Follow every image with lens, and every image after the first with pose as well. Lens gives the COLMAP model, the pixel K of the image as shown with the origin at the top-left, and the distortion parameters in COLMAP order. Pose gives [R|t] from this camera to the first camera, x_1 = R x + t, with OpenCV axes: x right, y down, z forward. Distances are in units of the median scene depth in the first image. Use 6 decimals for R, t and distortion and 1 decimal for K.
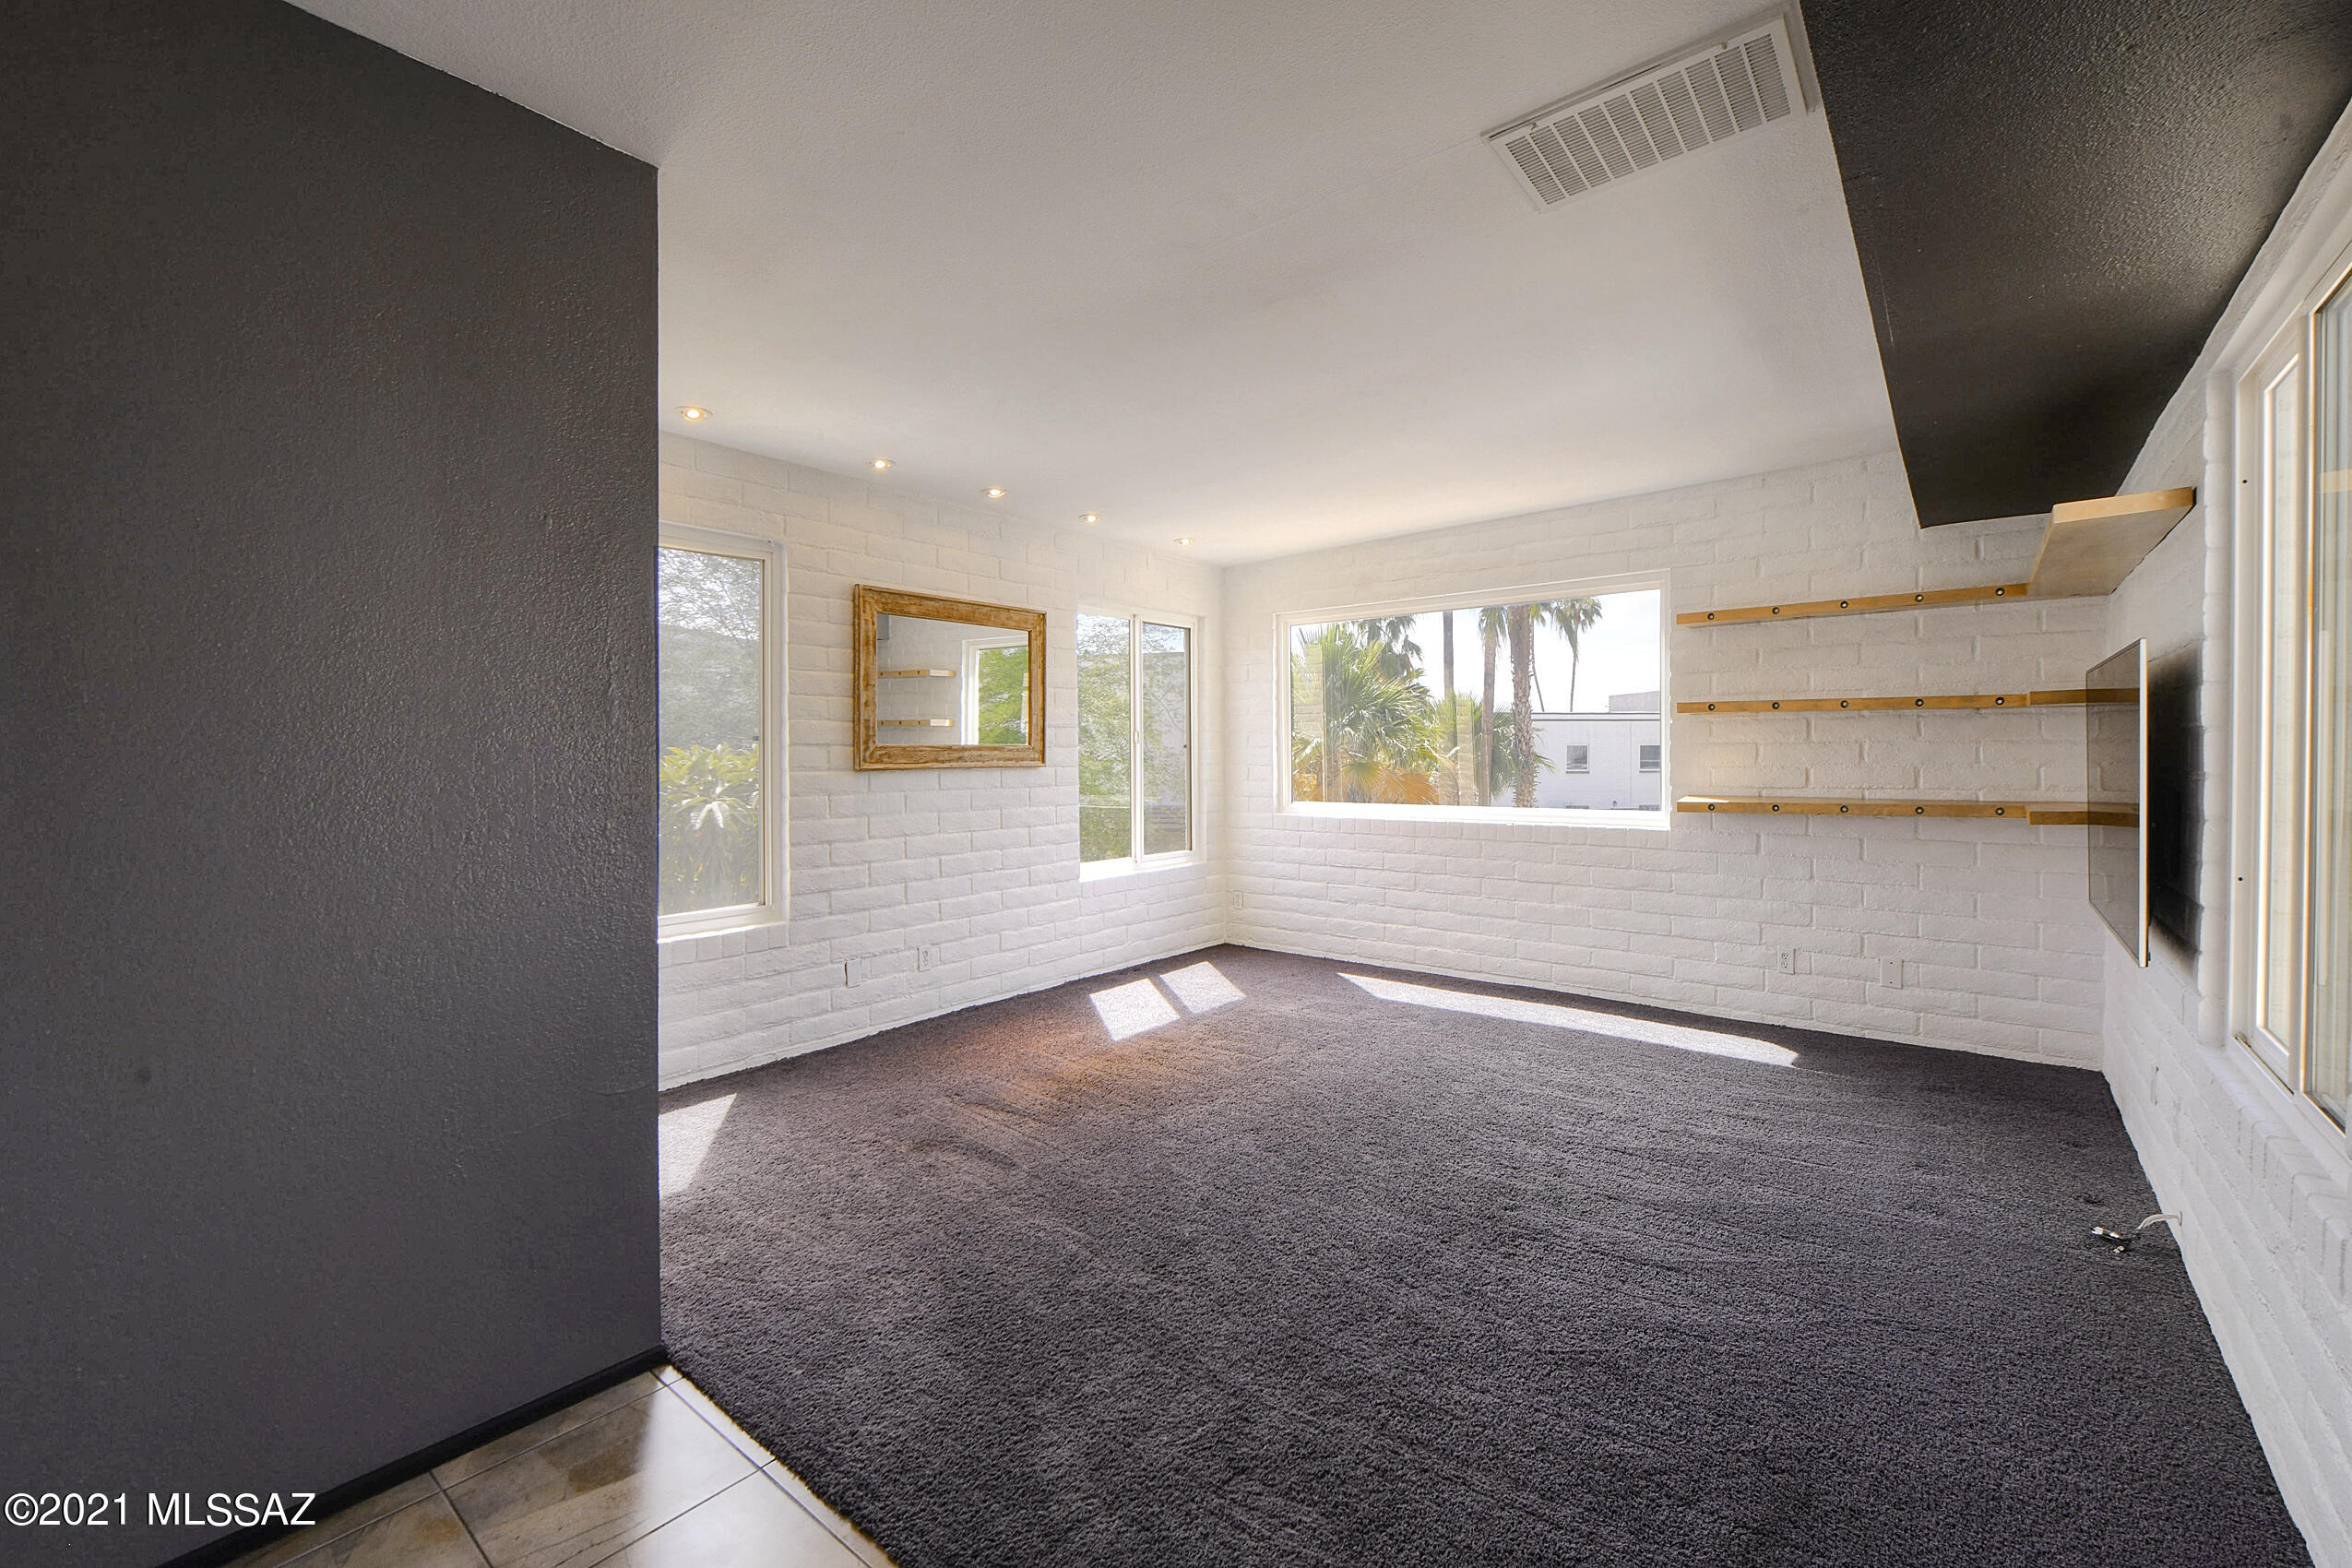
lens RADIAL K [[957.0, 0, 1214.1], [0, 957.0, 757.2], [0, 0, 1]] dist [-0.000266, -0.000082]
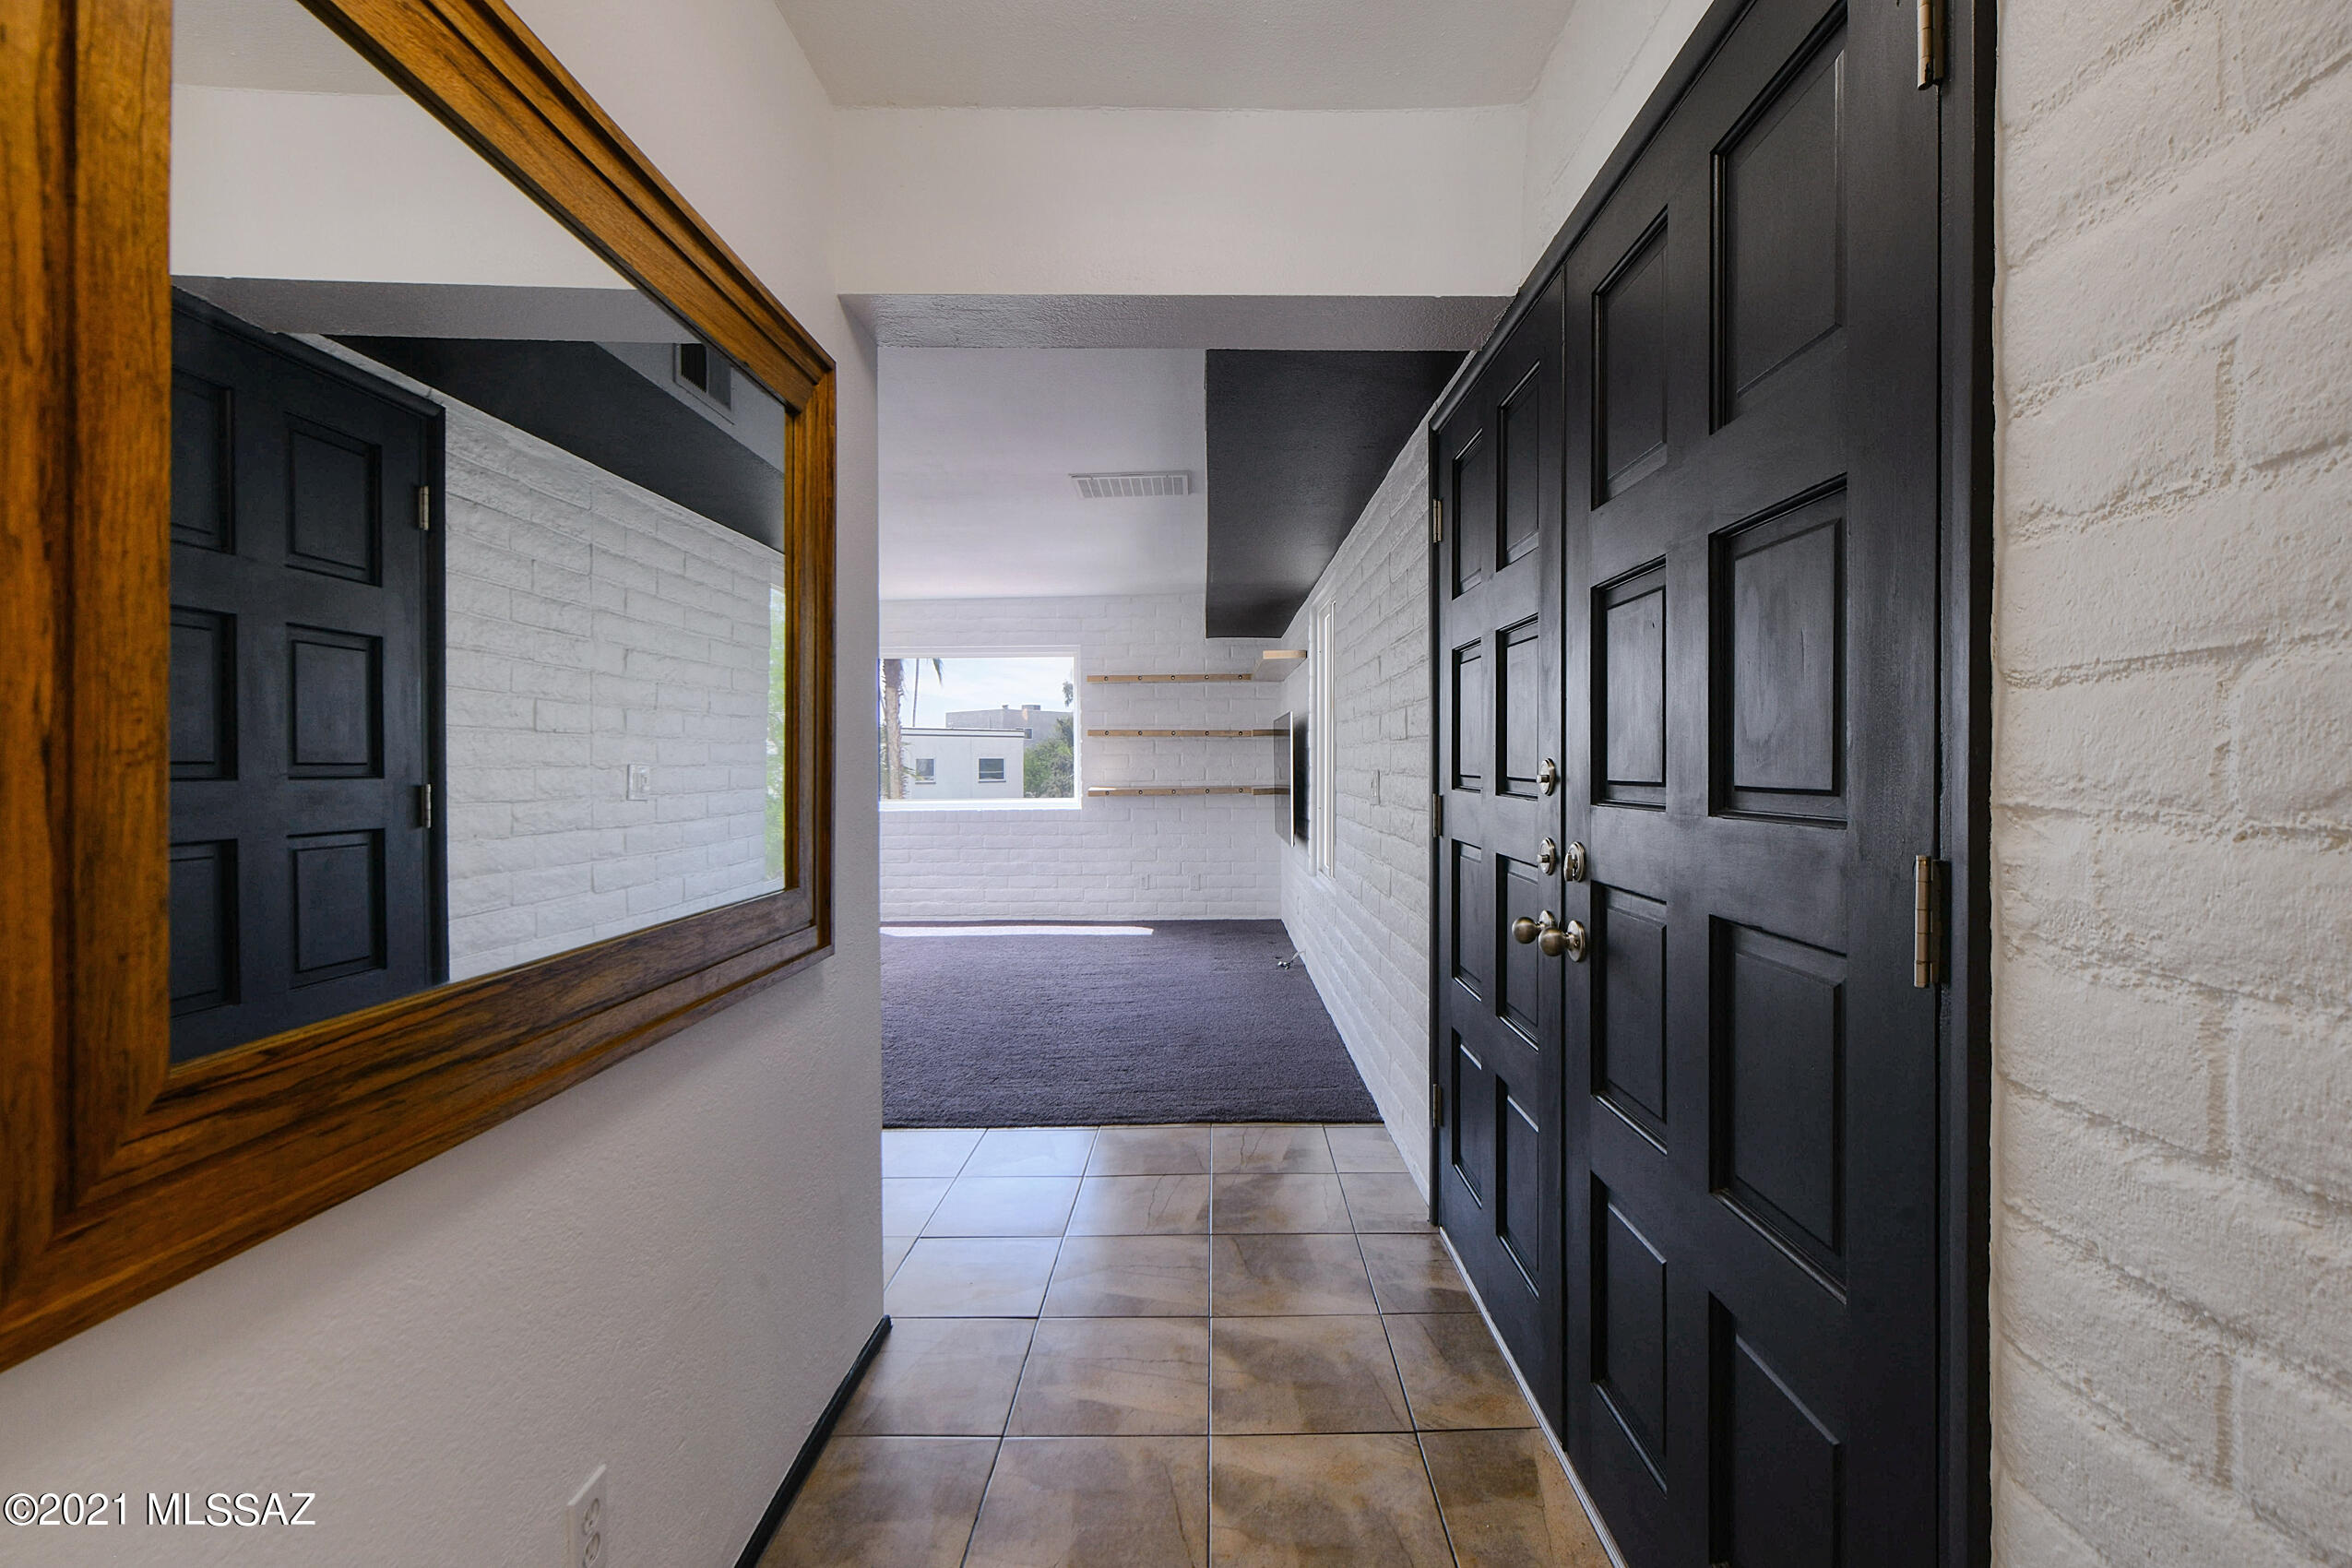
lens RADIAL K [[957.0, 0, 1214.1], [0, 957.0, 757.2], [0, 0, 1]] dist [-0.000266, -0.000082]
pose [[0.778175, 0.002834, 0.628041, -0.431483], [0.006066, 0.999909, -0.012027, 0.012623], [-0.628018, 0.013169, 0.778088, -0.467507]]
